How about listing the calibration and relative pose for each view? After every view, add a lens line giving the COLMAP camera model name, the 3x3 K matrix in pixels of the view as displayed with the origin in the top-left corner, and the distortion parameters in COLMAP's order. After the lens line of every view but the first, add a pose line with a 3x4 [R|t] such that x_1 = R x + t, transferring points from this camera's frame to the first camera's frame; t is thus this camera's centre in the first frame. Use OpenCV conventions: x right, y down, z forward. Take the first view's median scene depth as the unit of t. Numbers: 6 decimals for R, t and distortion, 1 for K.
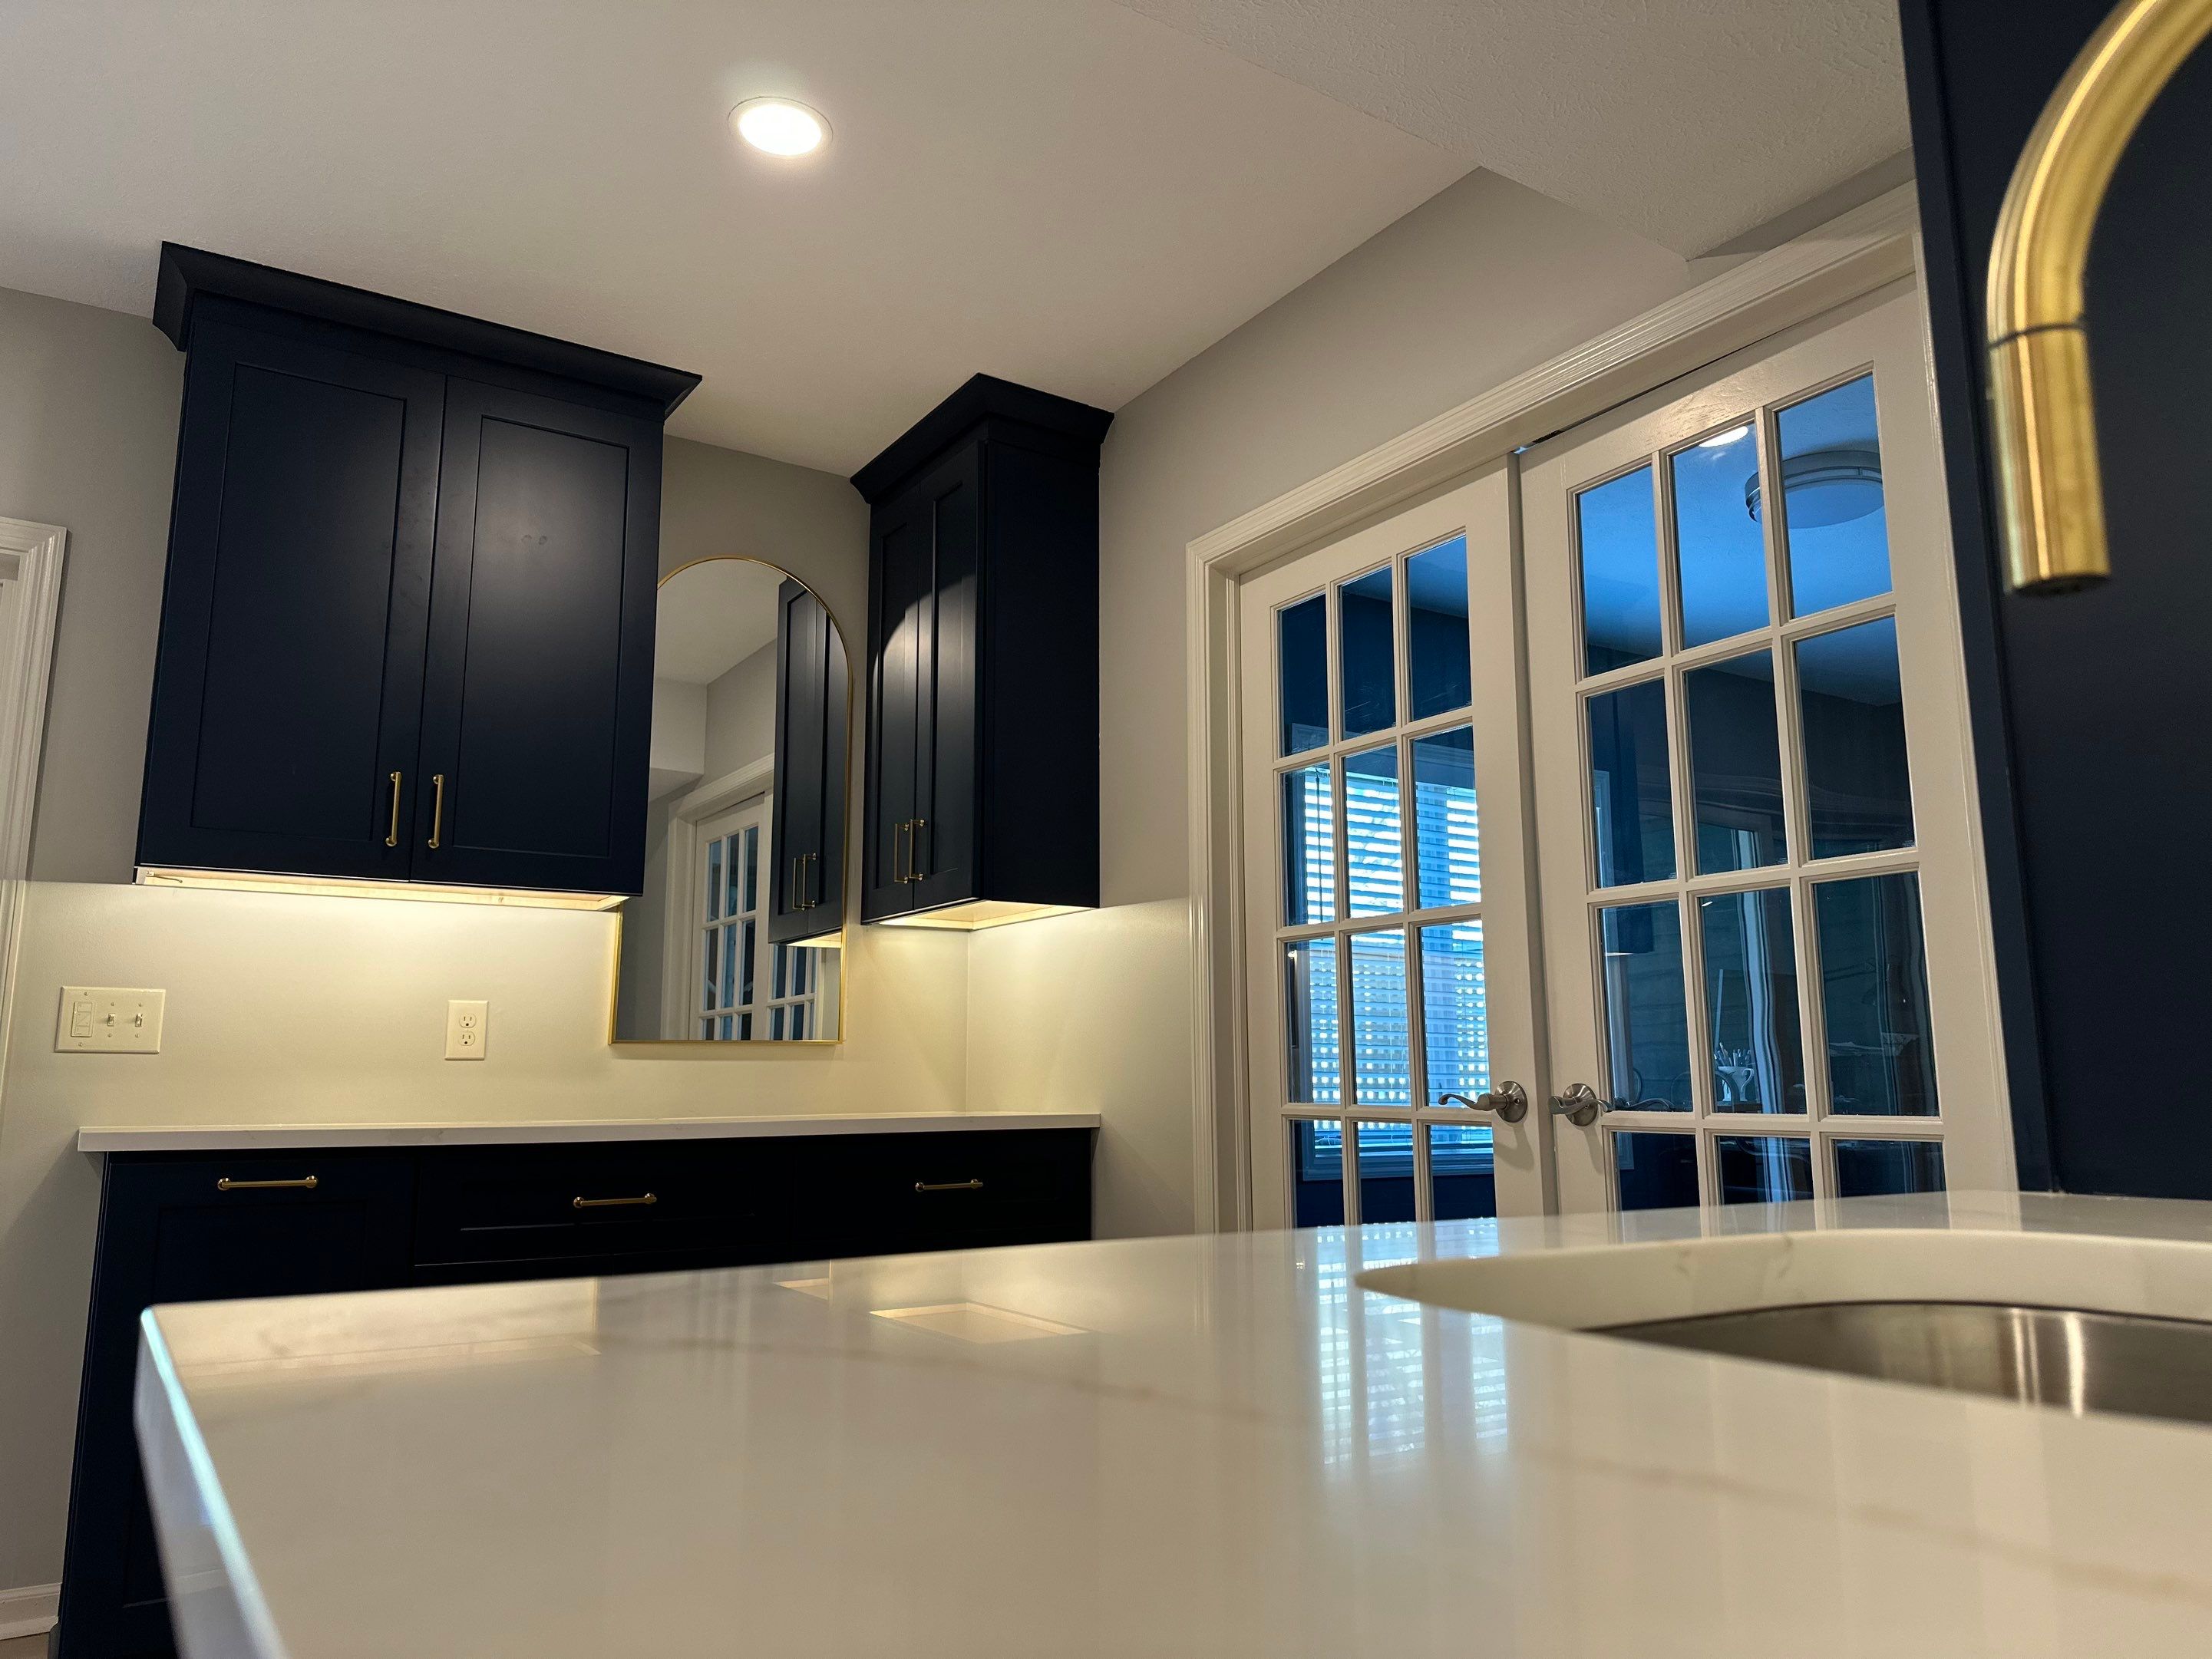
lens RADIAL K [[1561.8, 0, 1109.4], [0, 1561.8, 839.1], [0, 0, 1]] dist [0.046932, -0.049537]
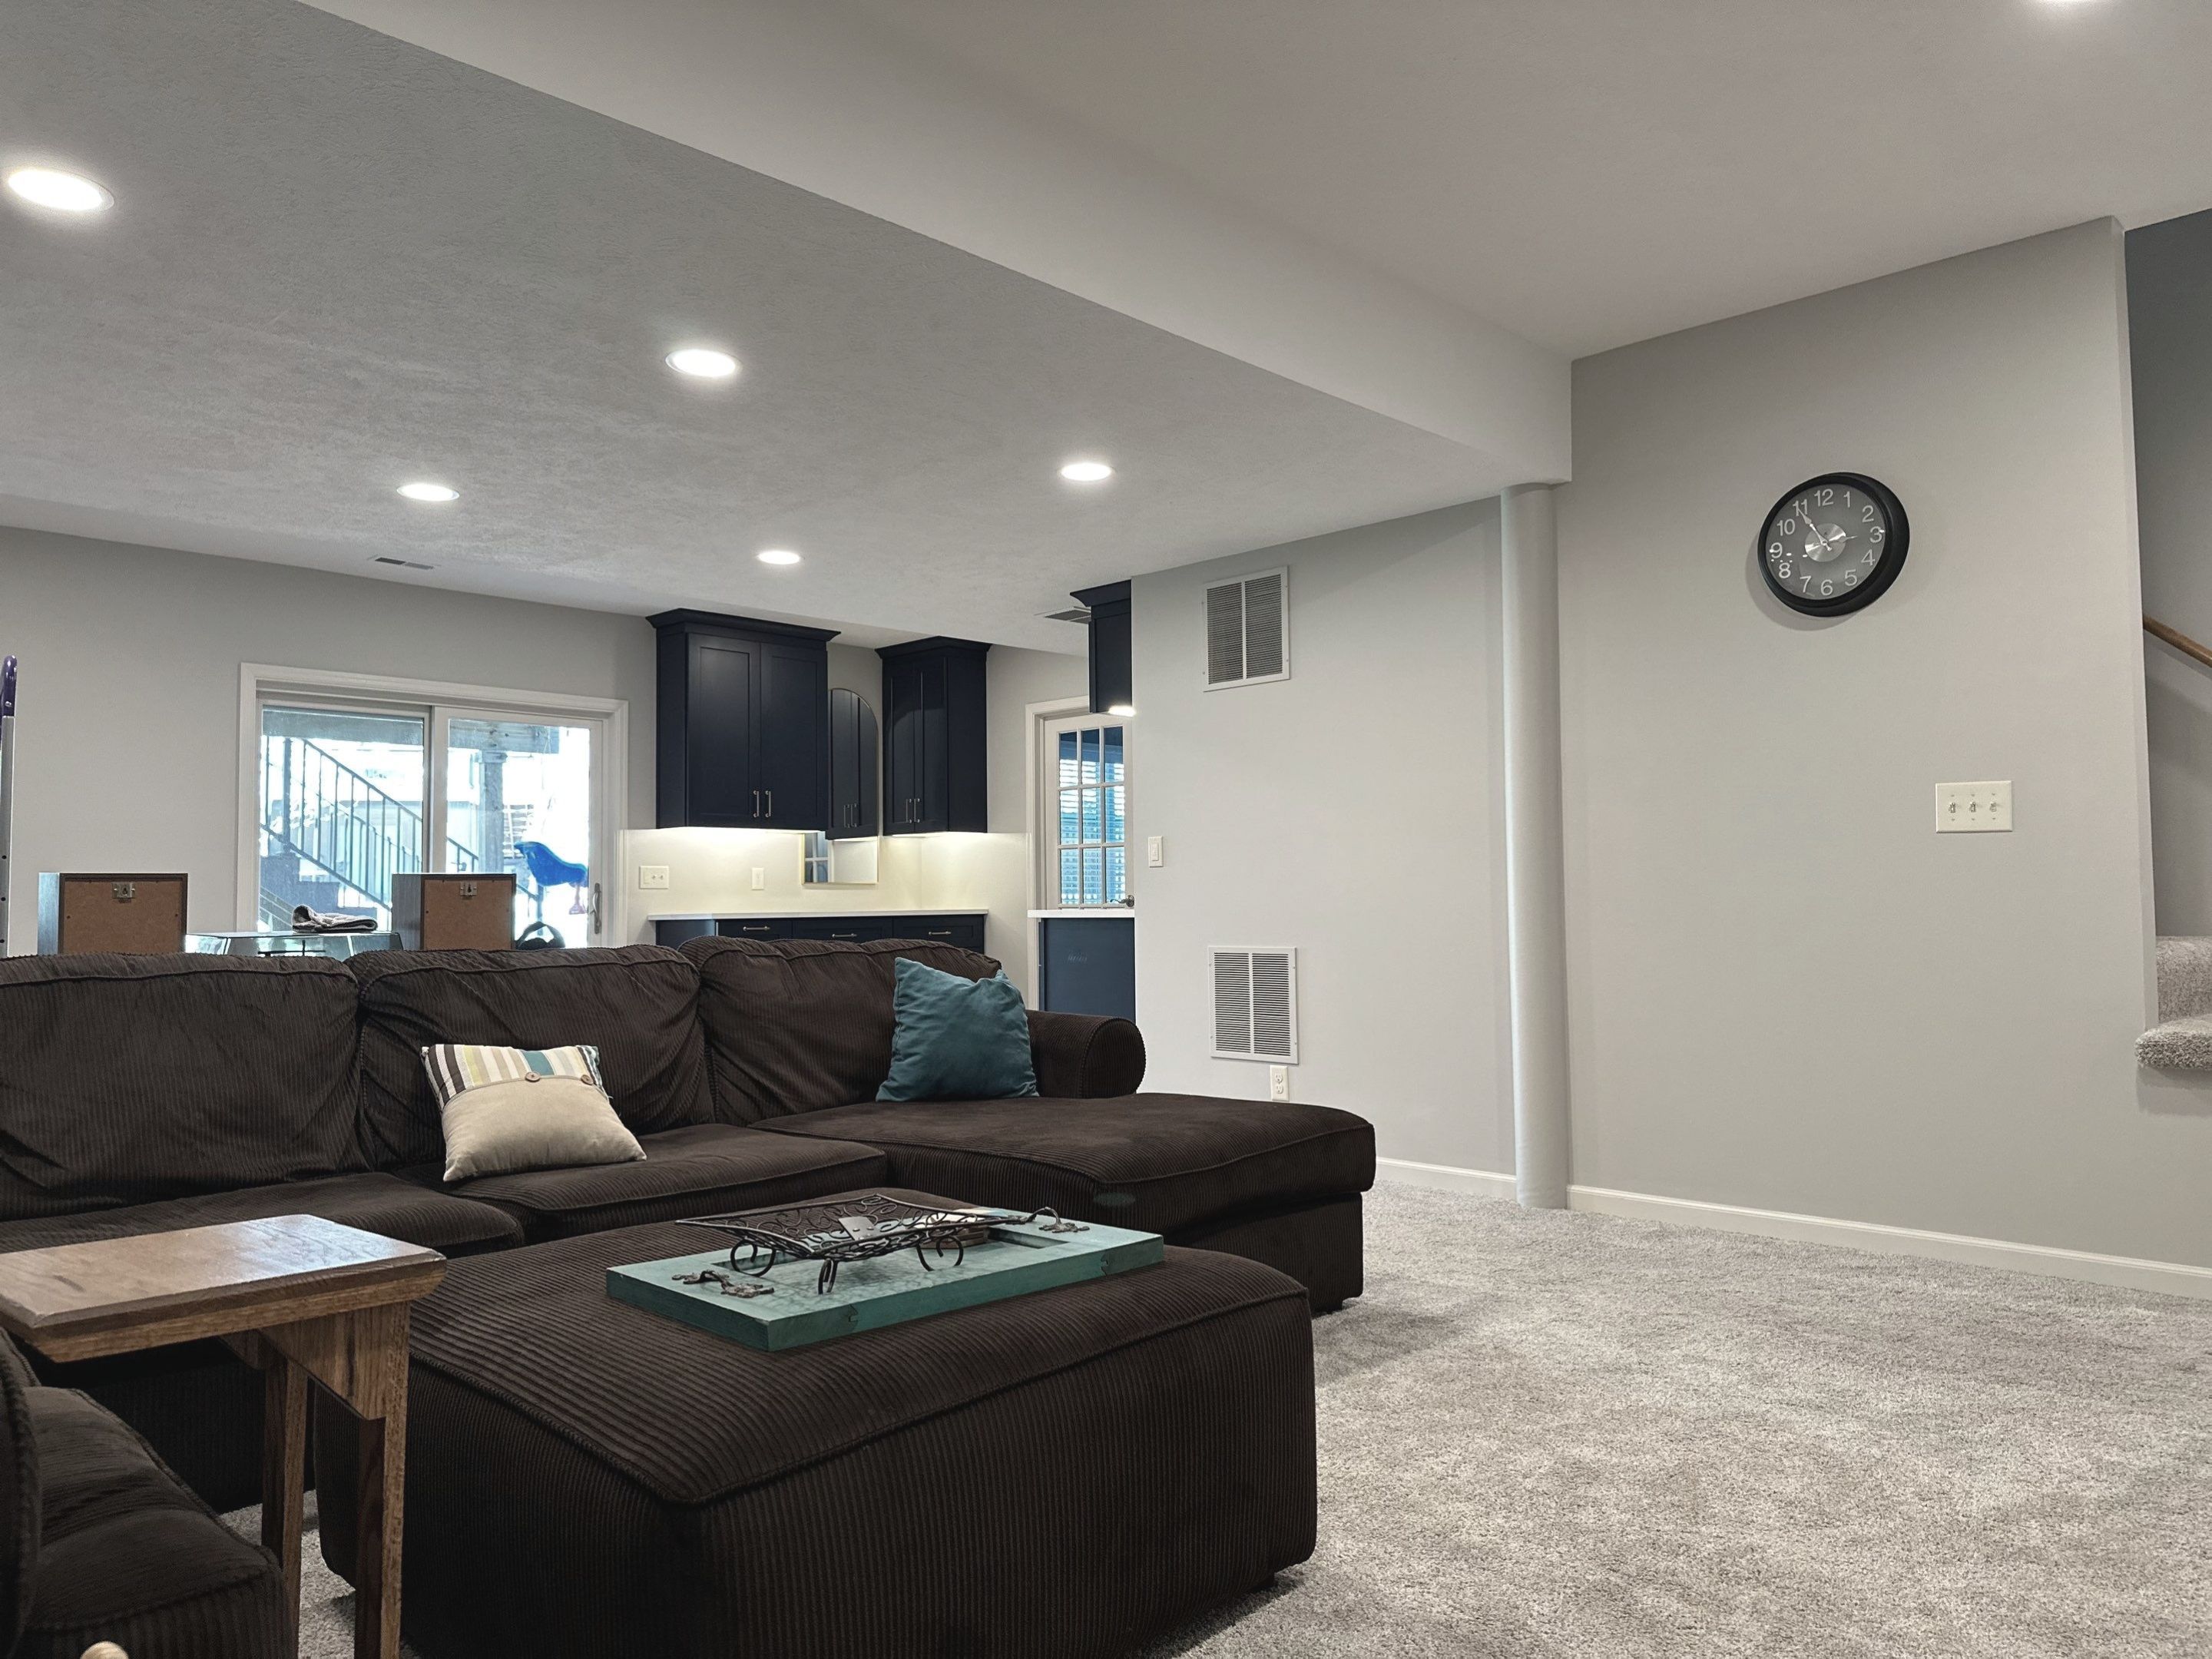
lens RADIAL K [[1562.0, 0, 1104.3], [0, 1562.0, 832.3], [0, 0, 1]] dist [0.046932, -0.049537]
pose [[0.975792, 0.000592, 0.218702, -0.394551], [-0.027132, 0.992599, 0.118369, -0.277265], [-0.217013, -0.121438, 0.968586, -1.631761]]
